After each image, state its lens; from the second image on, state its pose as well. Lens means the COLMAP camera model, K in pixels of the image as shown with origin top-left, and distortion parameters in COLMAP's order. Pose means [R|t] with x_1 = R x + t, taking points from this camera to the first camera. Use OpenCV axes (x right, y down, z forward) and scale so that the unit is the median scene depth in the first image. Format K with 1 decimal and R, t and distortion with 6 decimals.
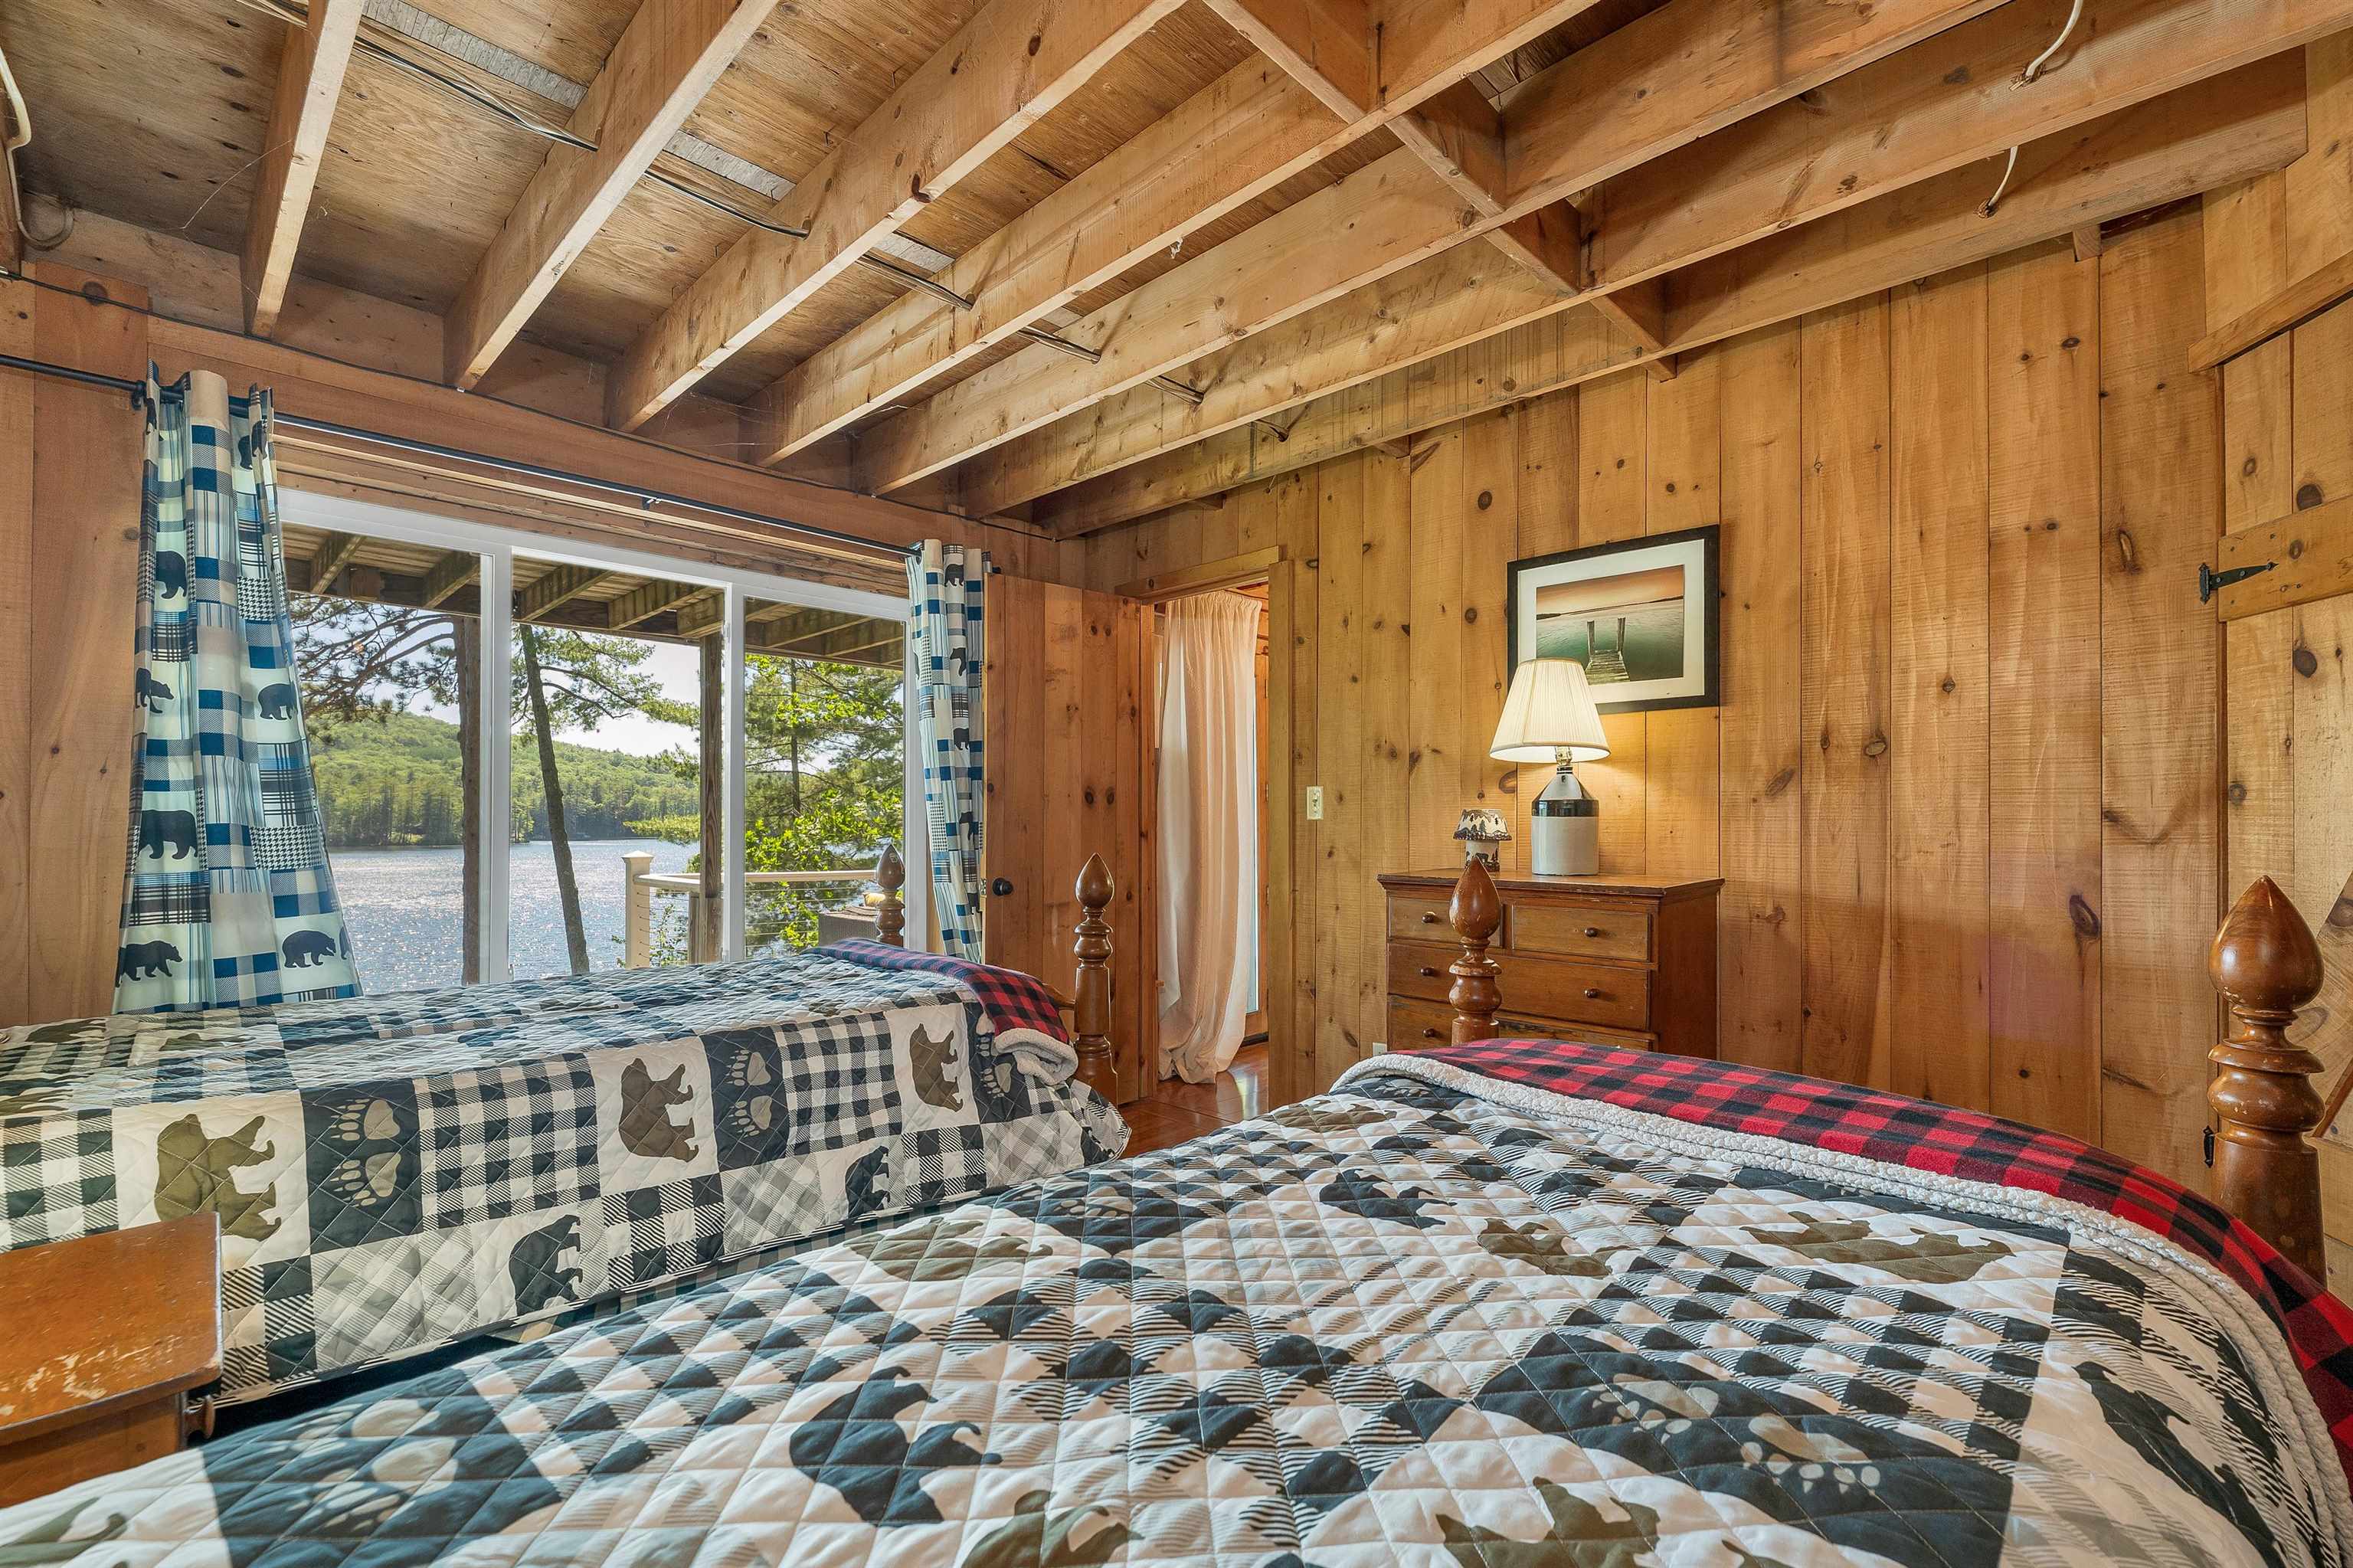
lens RADIAL K [[1005.0, 0, 1191.0], [0, 1005.0, 817.7], [0, 0, 1]] dist [0.000821, -0.000061]
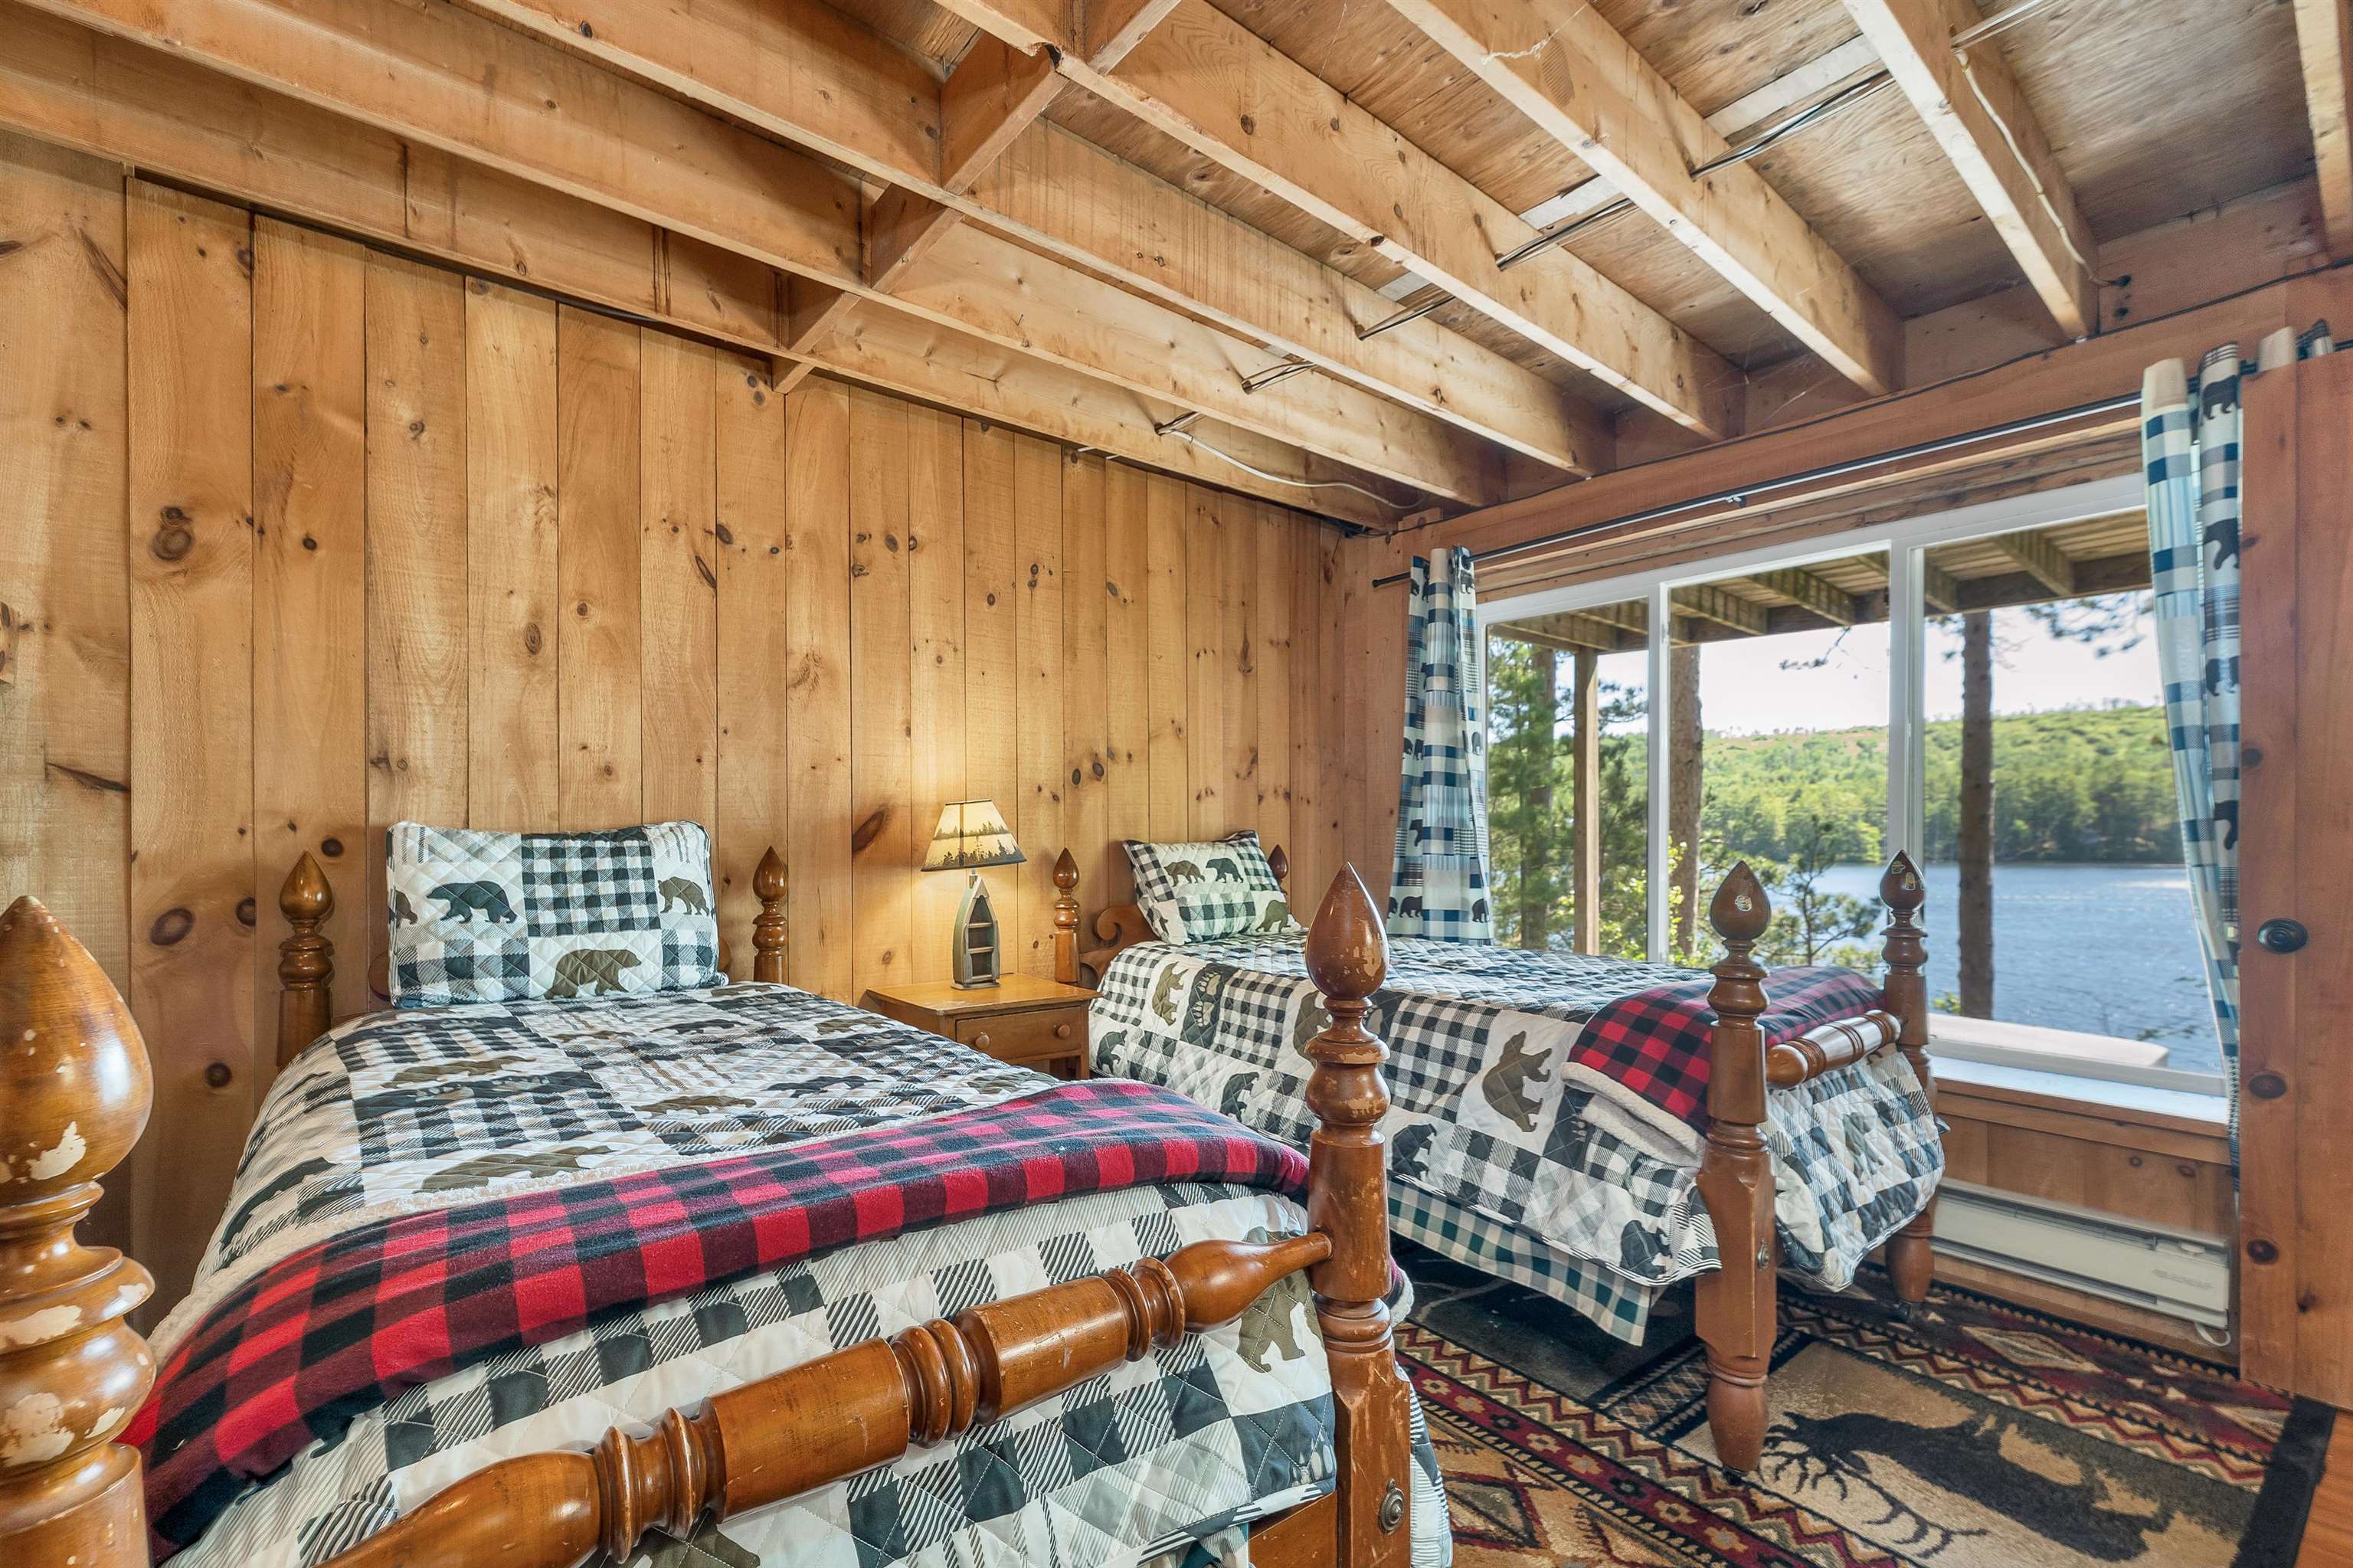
lens RADIAL K [[1005.0, 0, 1158.3], [0, 1005.0, 829.5], [0, 0, 1]] dist [0.000821, -0.000061]
pose [[-0.110451, -0.006087, -0.993863, 0.749959], [0.004878, 0.999966, -0.006666, 0.020715], [0.993870, -0.005584, -0.110418, 0.801385]]
